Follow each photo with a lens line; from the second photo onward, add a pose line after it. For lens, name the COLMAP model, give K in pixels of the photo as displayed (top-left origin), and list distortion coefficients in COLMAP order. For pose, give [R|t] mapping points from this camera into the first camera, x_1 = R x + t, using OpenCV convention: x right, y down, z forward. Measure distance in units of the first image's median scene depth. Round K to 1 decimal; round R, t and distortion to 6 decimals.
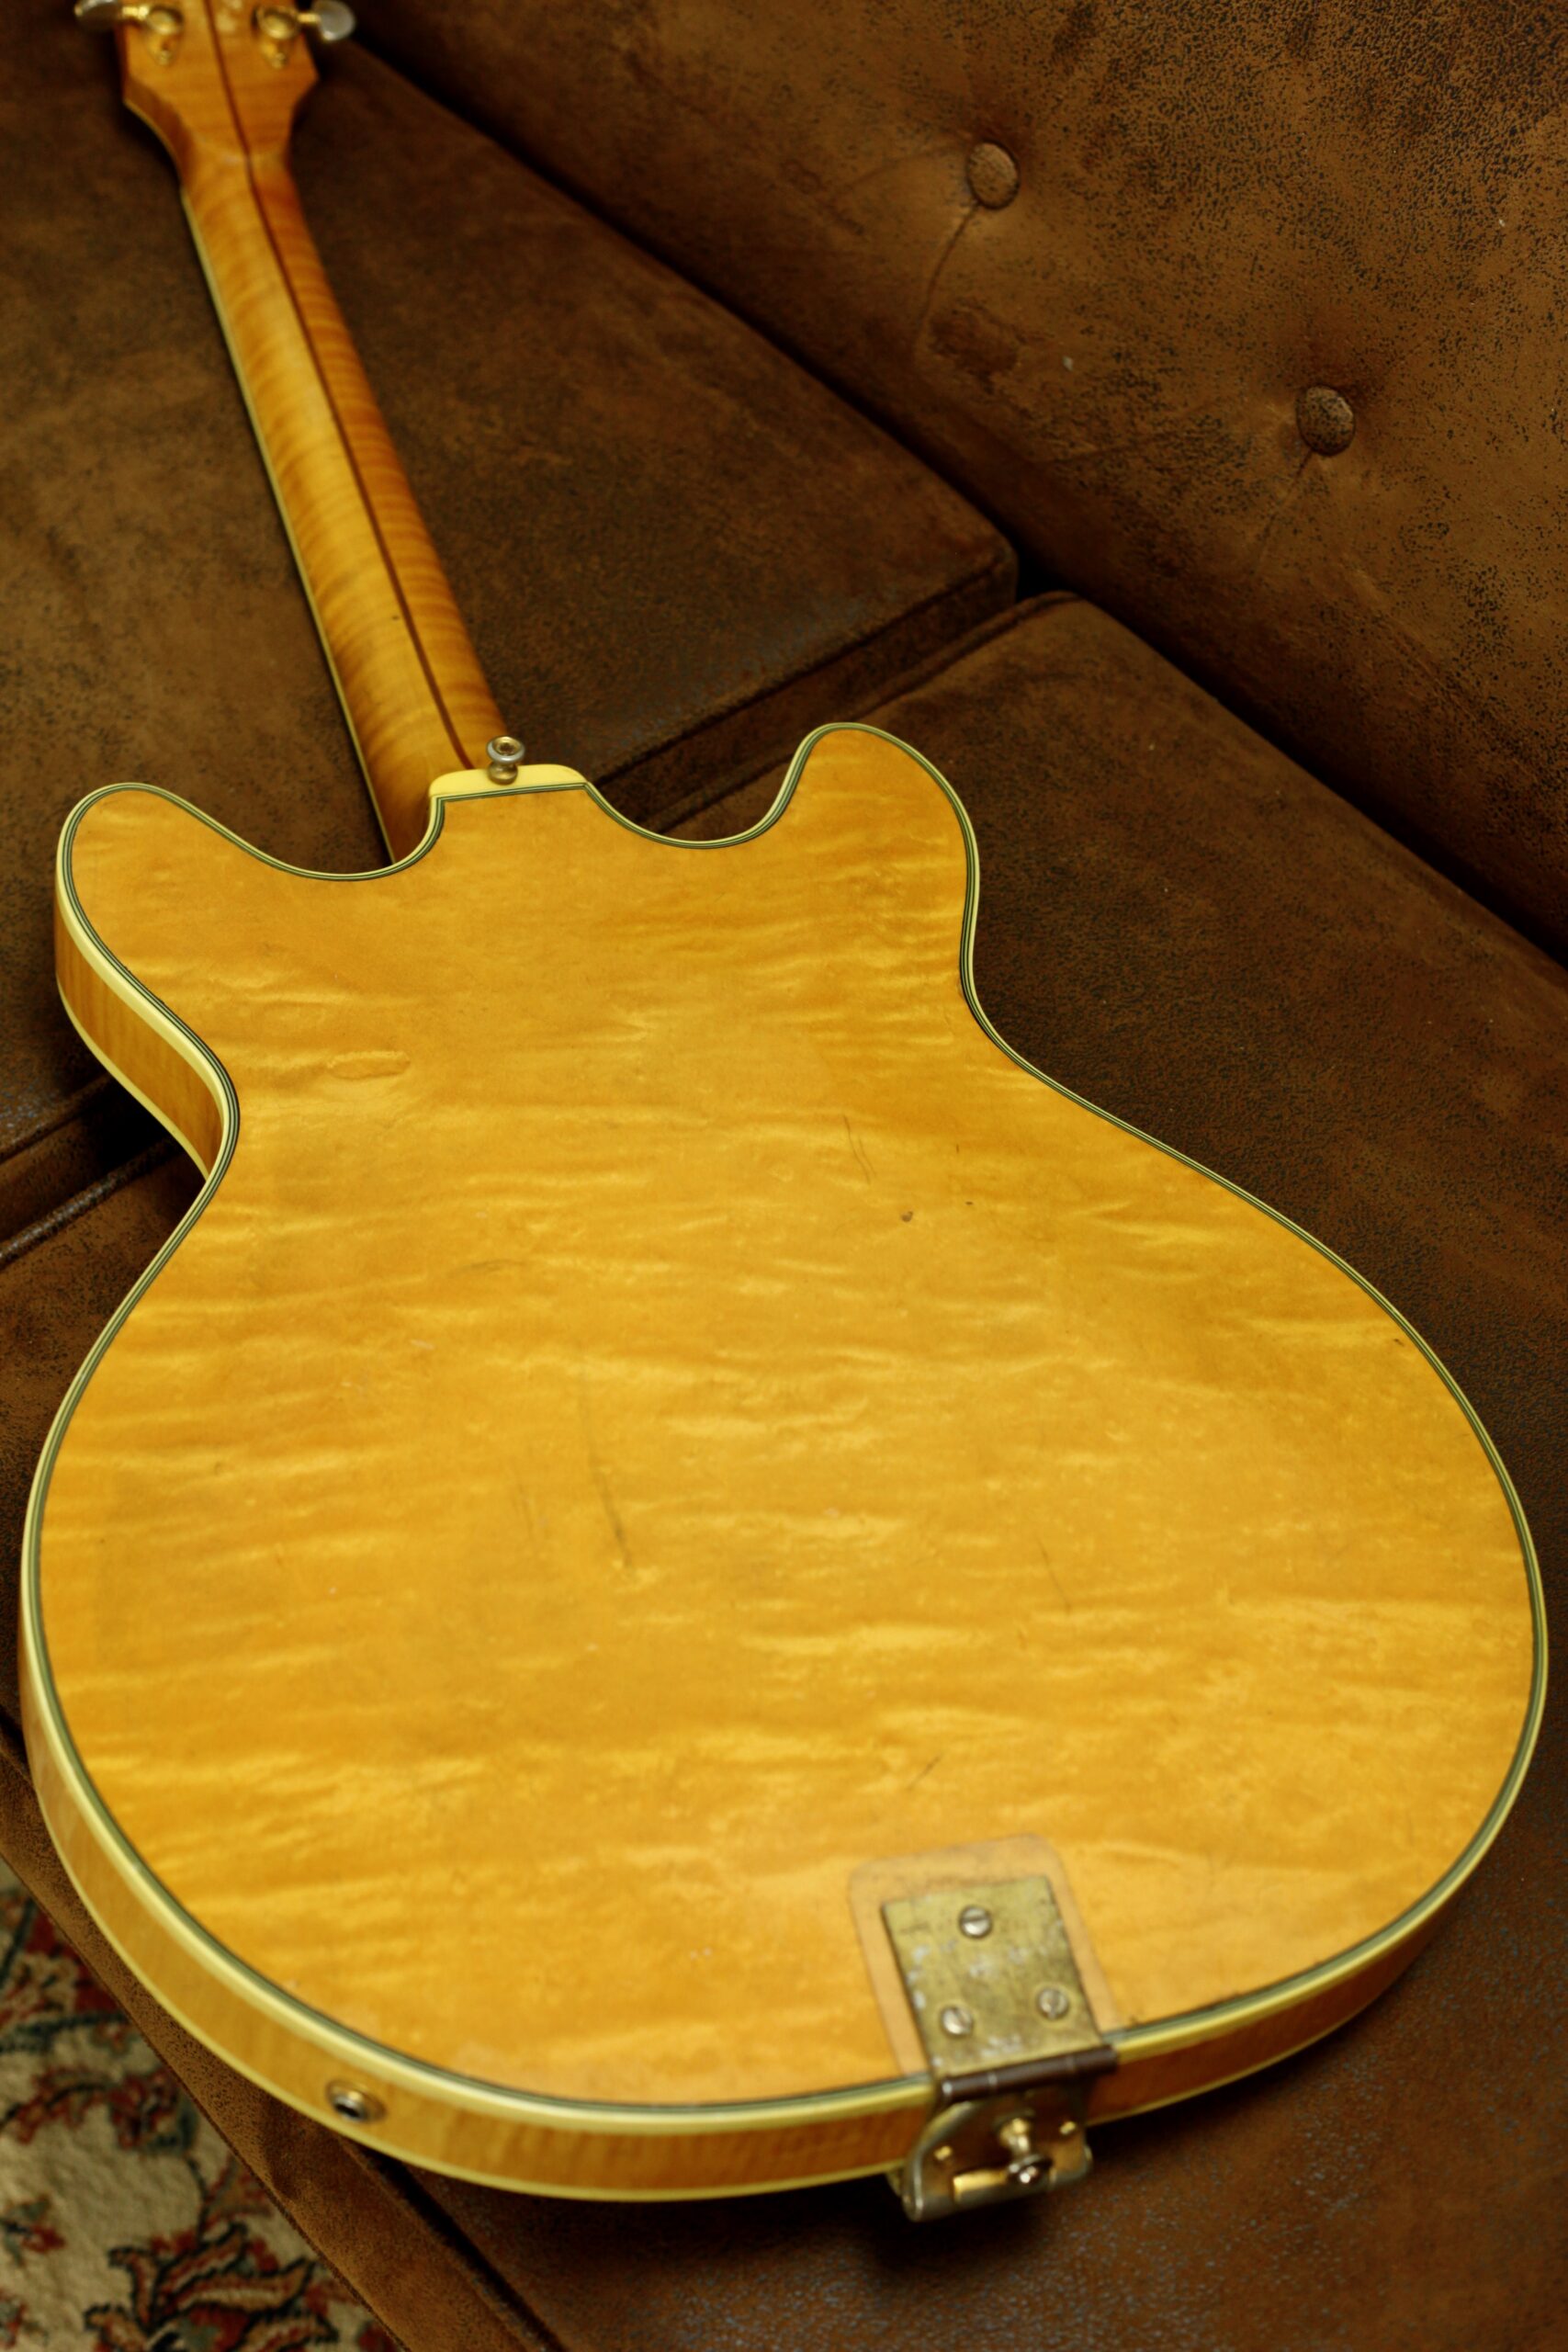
lens RADIAL K [[3790.9, 0, 761.5], [0, 3790.9, 1138.2], [0, 0, 1]] dist [-0.120998, 0.000000]
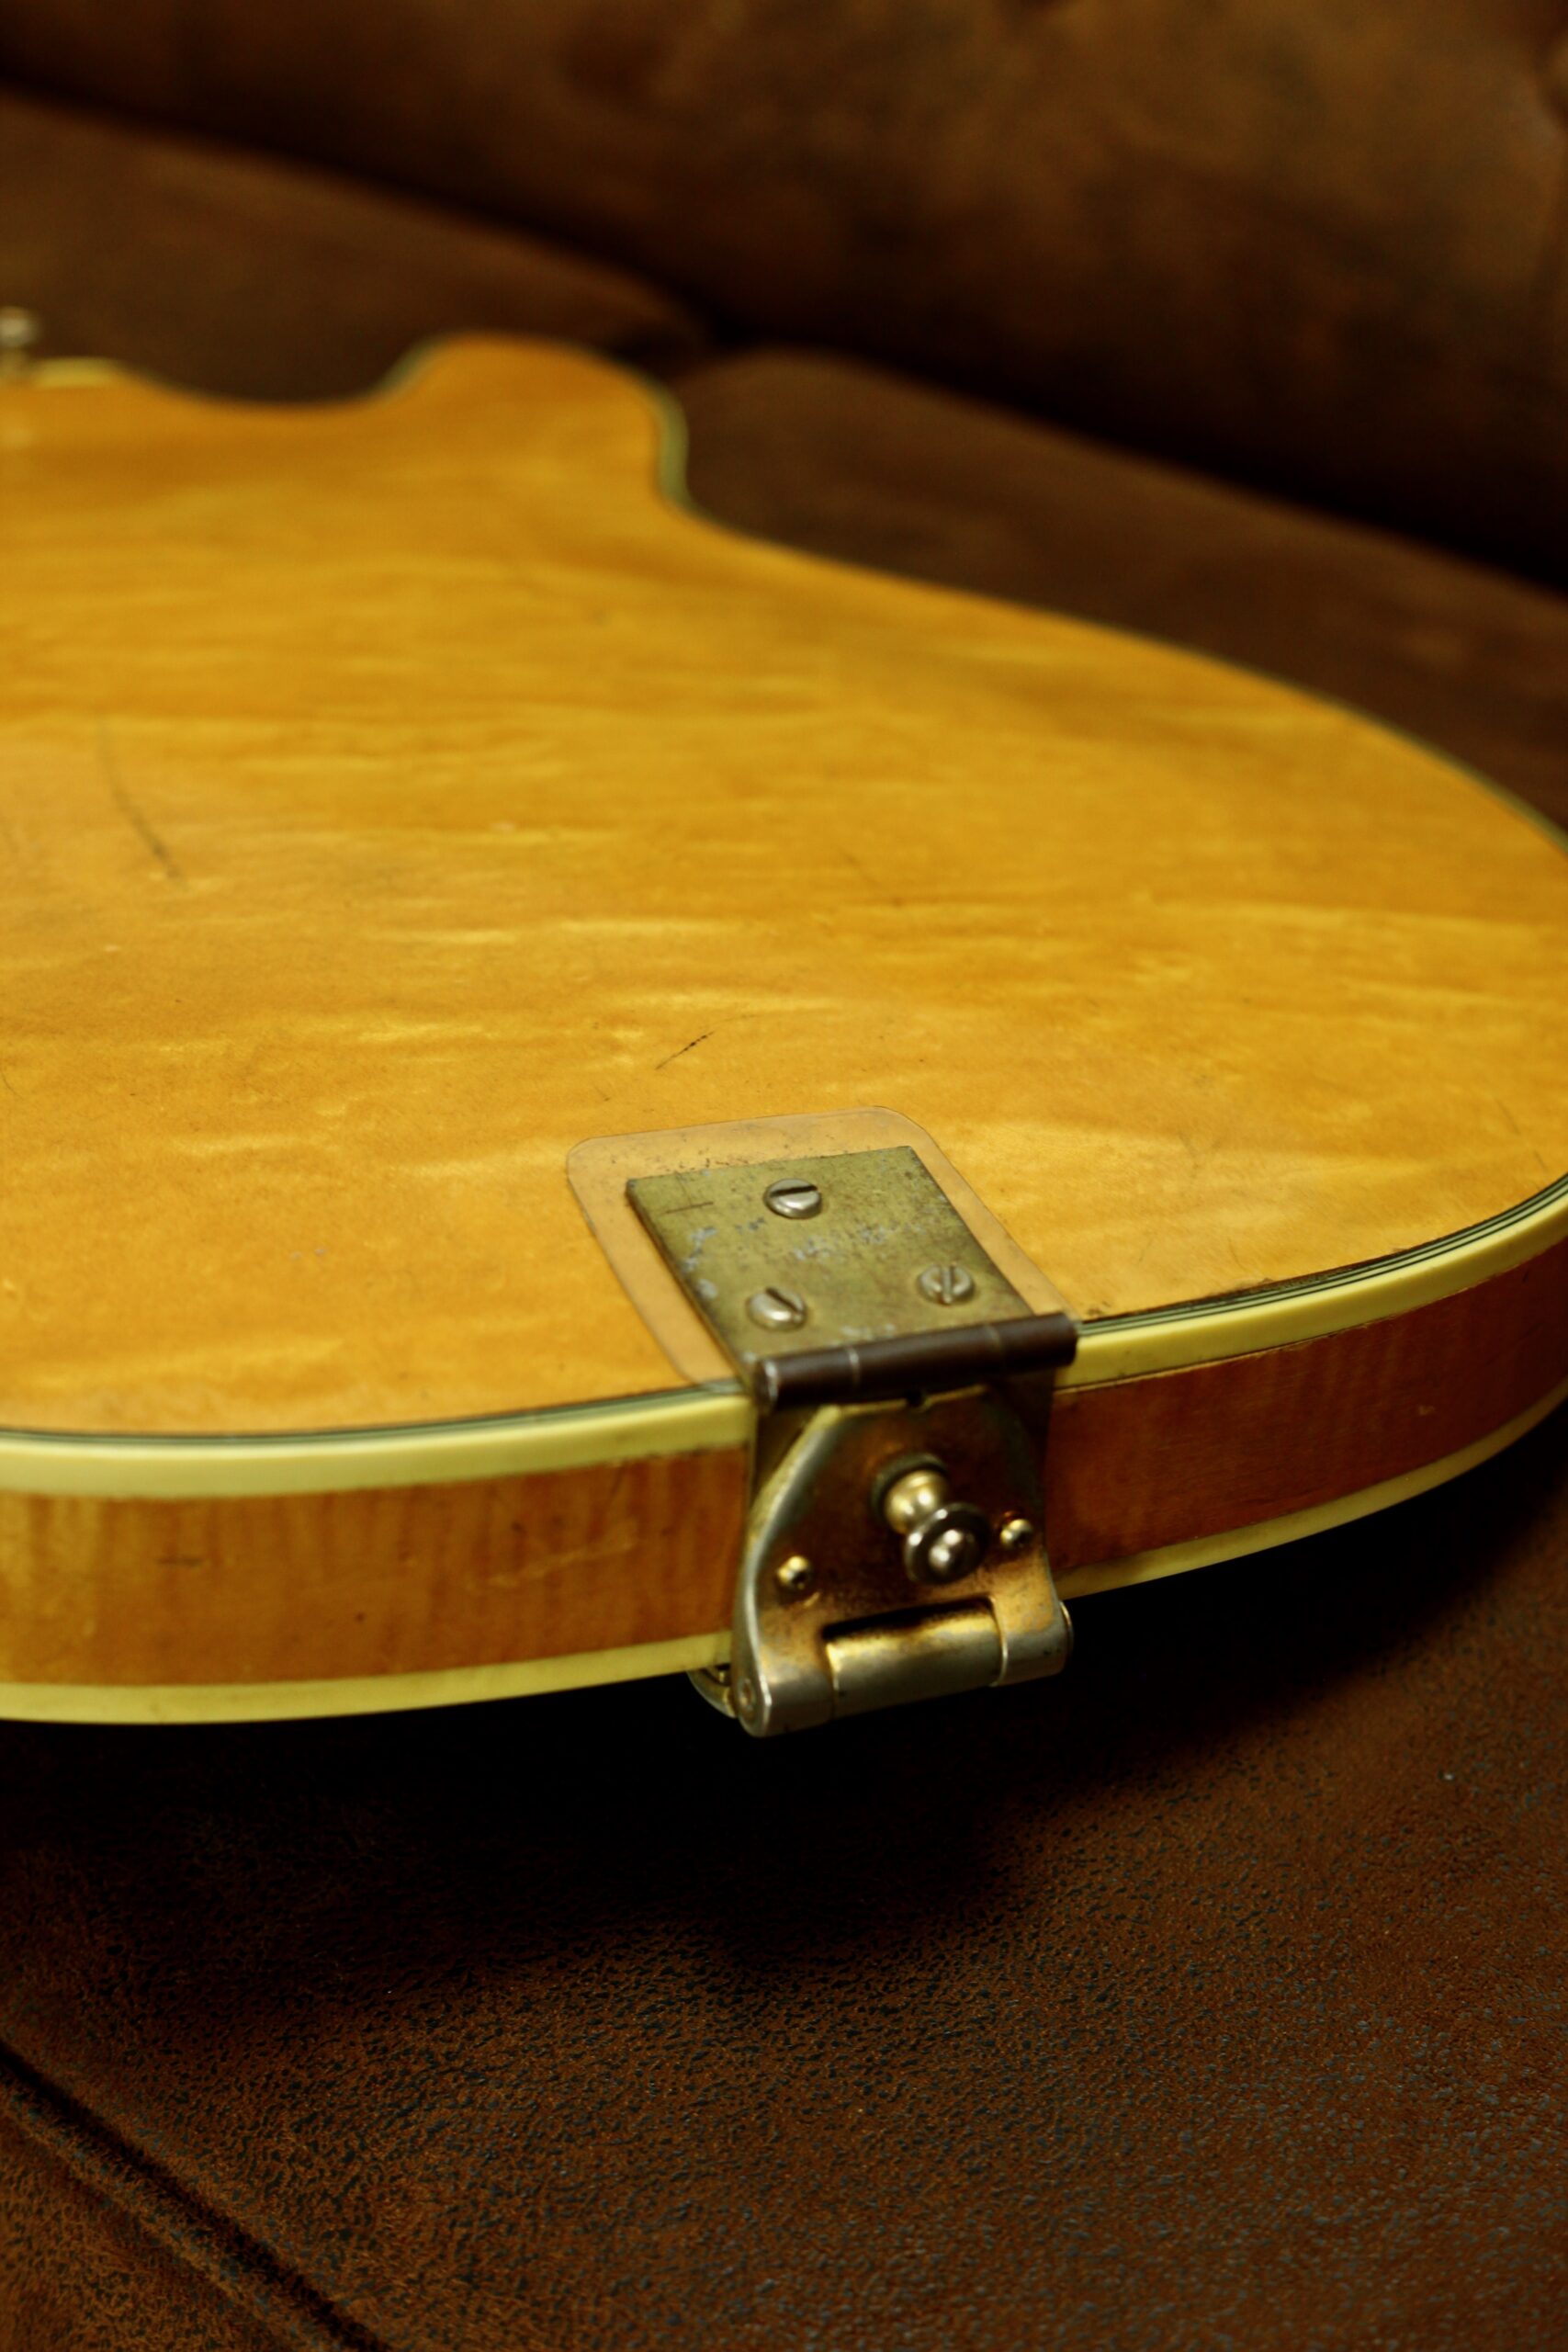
lens RADIAL K [[3790.9, 0, 788.2], [0, 3790.9, 1158.3], [0, 0, 1]] dist [-0.120998, 0.000000]
pose [[0.990026, -0.127689, 0.059539, 0.019610], [0.140120, 0.936444, -0.321618, 0.338007], [-0.014687, 0.326753, 0.944996, 0.398228]]
